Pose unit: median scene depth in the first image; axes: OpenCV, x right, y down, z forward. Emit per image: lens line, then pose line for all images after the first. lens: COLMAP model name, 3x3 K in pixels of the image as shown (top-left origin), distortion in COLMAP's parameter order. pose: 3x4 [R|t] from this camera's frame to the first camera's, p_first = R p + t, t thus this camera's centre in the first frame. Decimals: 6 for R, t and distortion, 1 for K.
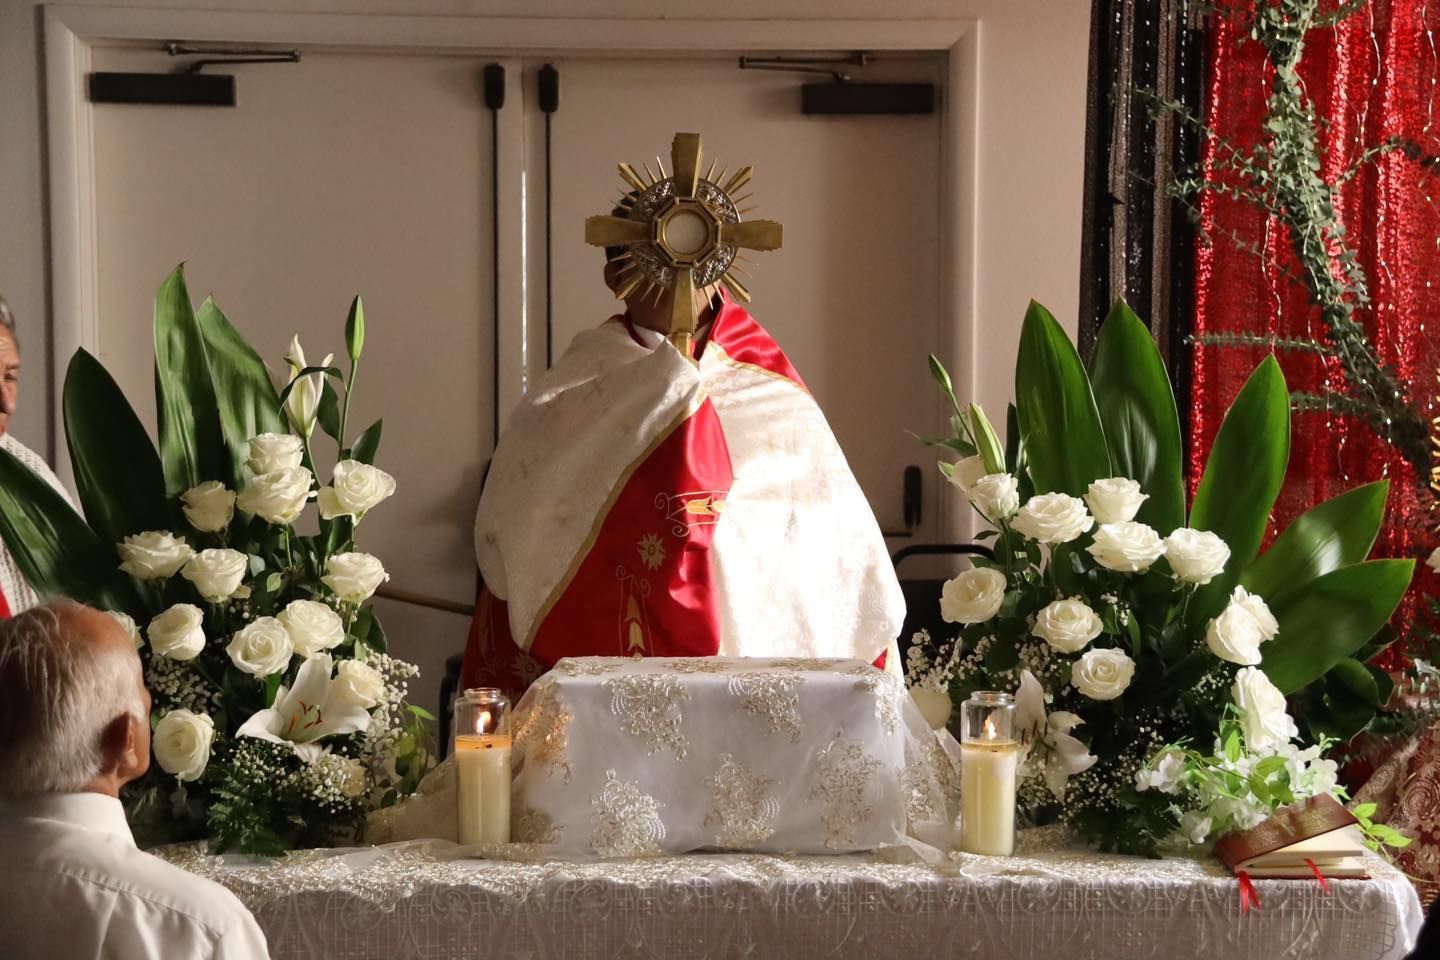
lens RADIAL K [[3124.0, 0, 743.1], [0, 3124.0, 486.7], [0, 0, 1]] dist [0.355889, 1.690599]
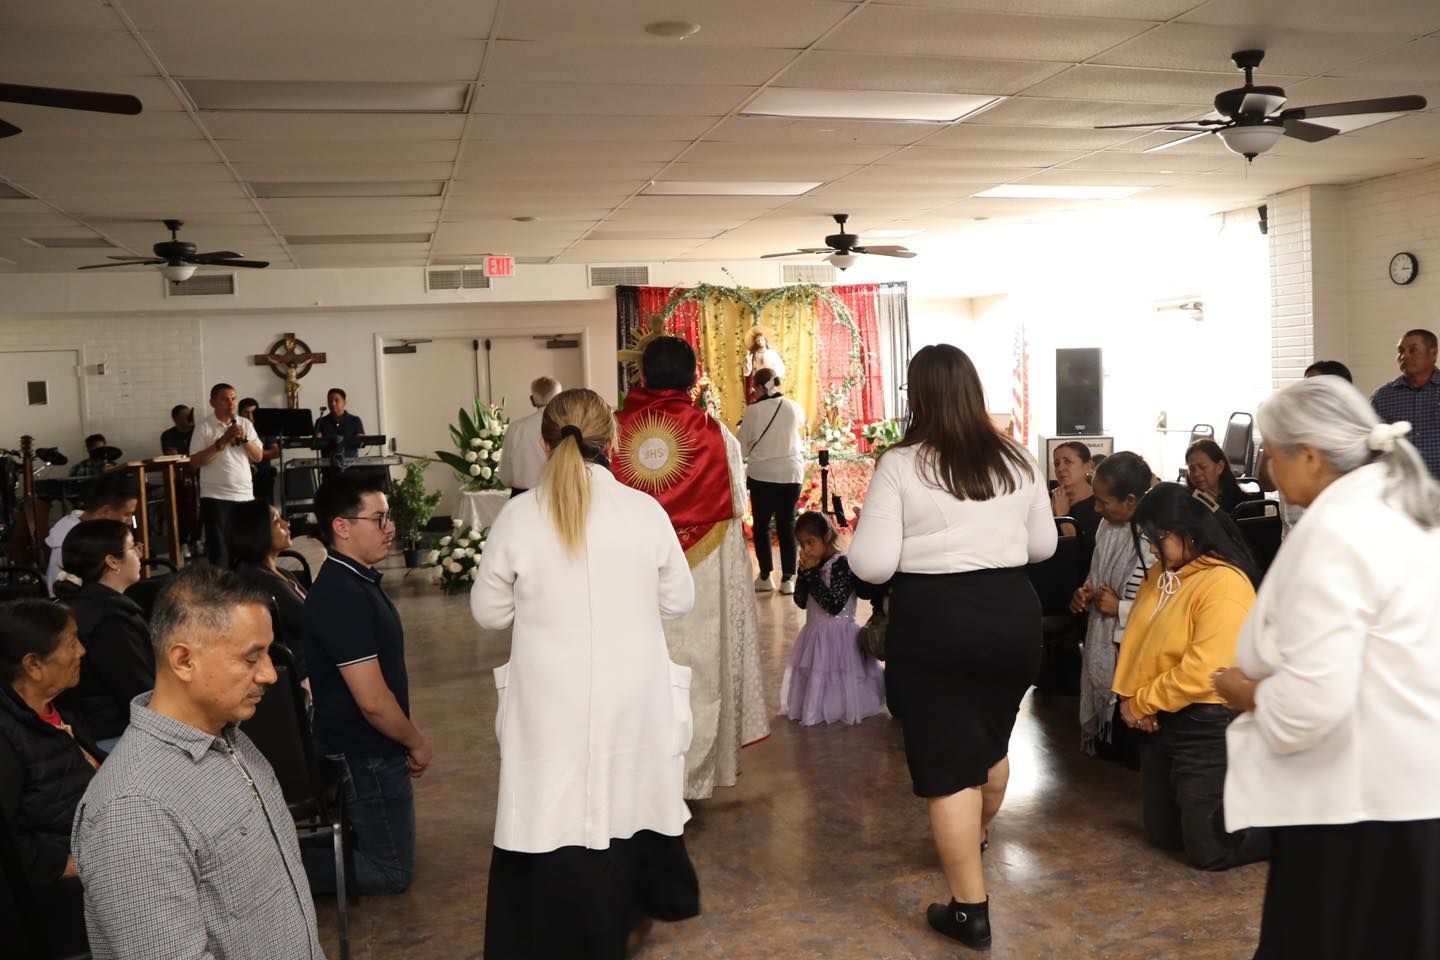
lens RADIAL K [[1268.3, 0, 720.0], [0, 1268.3, 480.0], [0, 0, 1]] dist [-0.094290, 0.002826]
pose [[0.972578, -0.056964, 0.225494, -0.170184], [0.052469, 0.998287, 0.025886, 0.033494], [-0.226582, -0.013344, 0.973901, -0.840472]]
